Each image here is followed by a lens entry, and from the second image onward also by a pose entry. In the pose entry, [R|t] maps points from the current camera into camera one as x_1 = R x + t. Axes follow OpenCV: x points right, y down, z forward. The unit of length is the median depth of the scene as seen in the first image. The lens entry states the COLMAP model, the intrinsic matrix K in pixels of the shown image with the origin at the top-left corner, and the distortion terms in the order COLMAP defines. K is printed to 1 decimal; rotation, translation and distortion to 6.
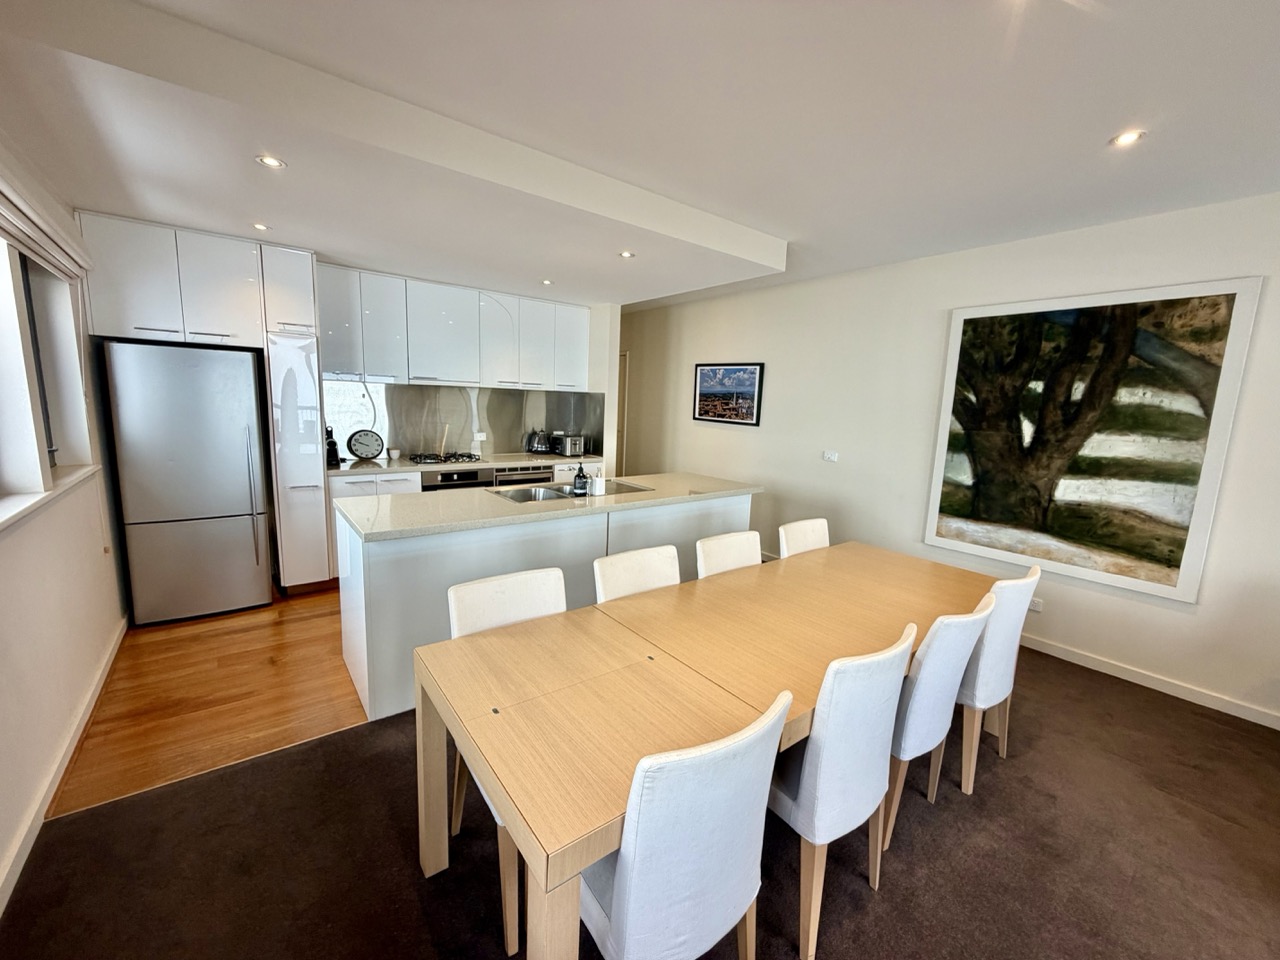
lens RADIAL K [[507.7, 0, 636.7], [0, 507.7, 478.7], [0, 0, 1]] dist [-0.002131, 0.000164]
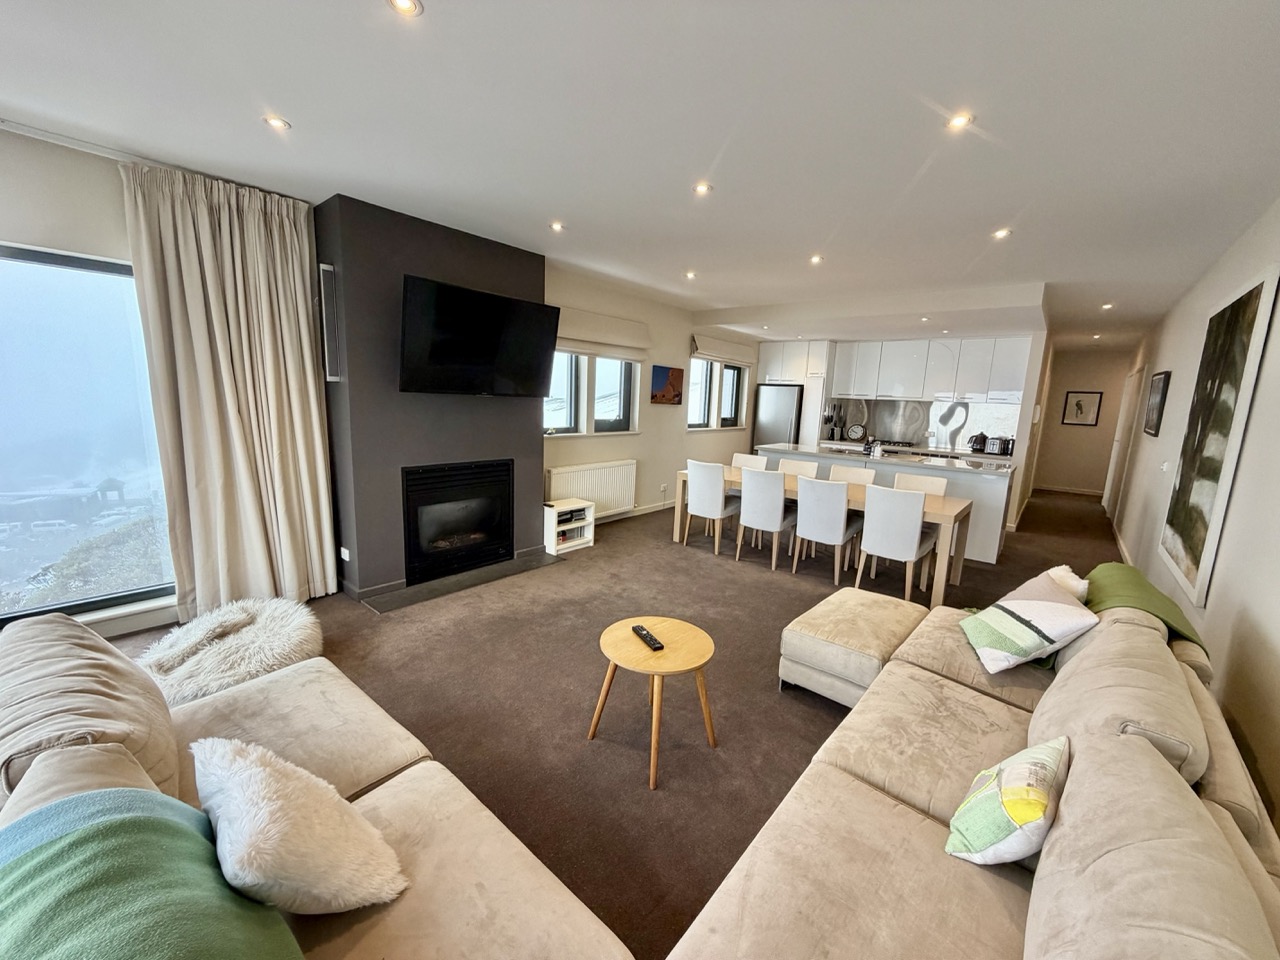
lens RADIAL K [[507.7, 0, 636.7], [0, 507.7, 478.7], [0, 0, 1]] dist [-0.002131, 0.000164]
pose [[0.197488, 0.136302, -0.970783, 1.524506], [-0.179941, 0.978501, 0.100780, 0.075769], [0.963649, 0.154780, 0.217769, -0.204037]]
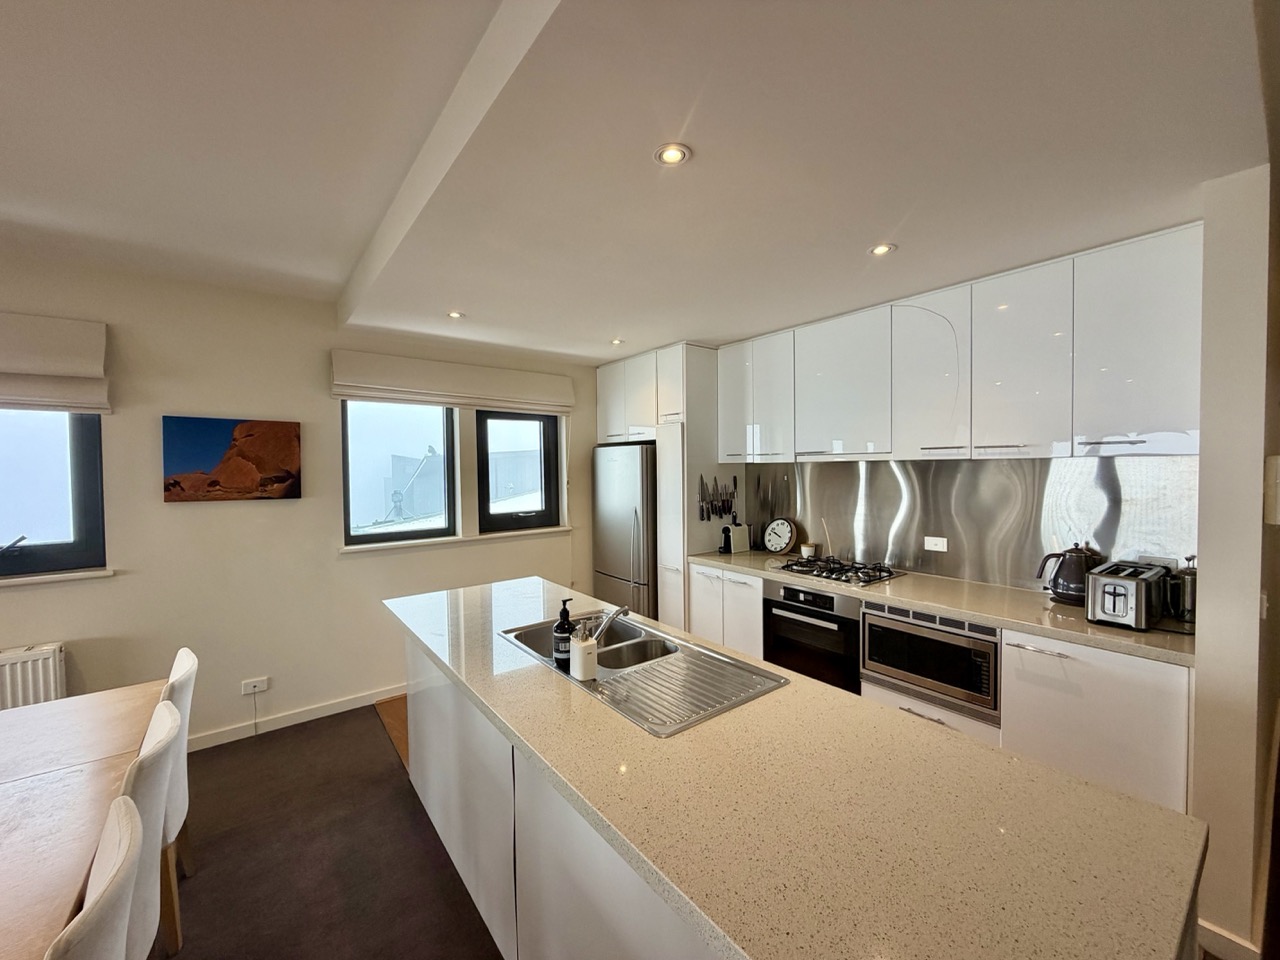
lens RADIAL K [[507.7, 0, 636.7], [0, 507.7, 478.7], [0, 0, 1]] dist [-0.002131, 0.000164]
pose [[-0.011388, -0.011197, -0.999872, 0.417498], [-0.138130, 0.990368, -0.009517, -0.161383], [0.990349, 0.138004, -0.012825, 1.030244]]
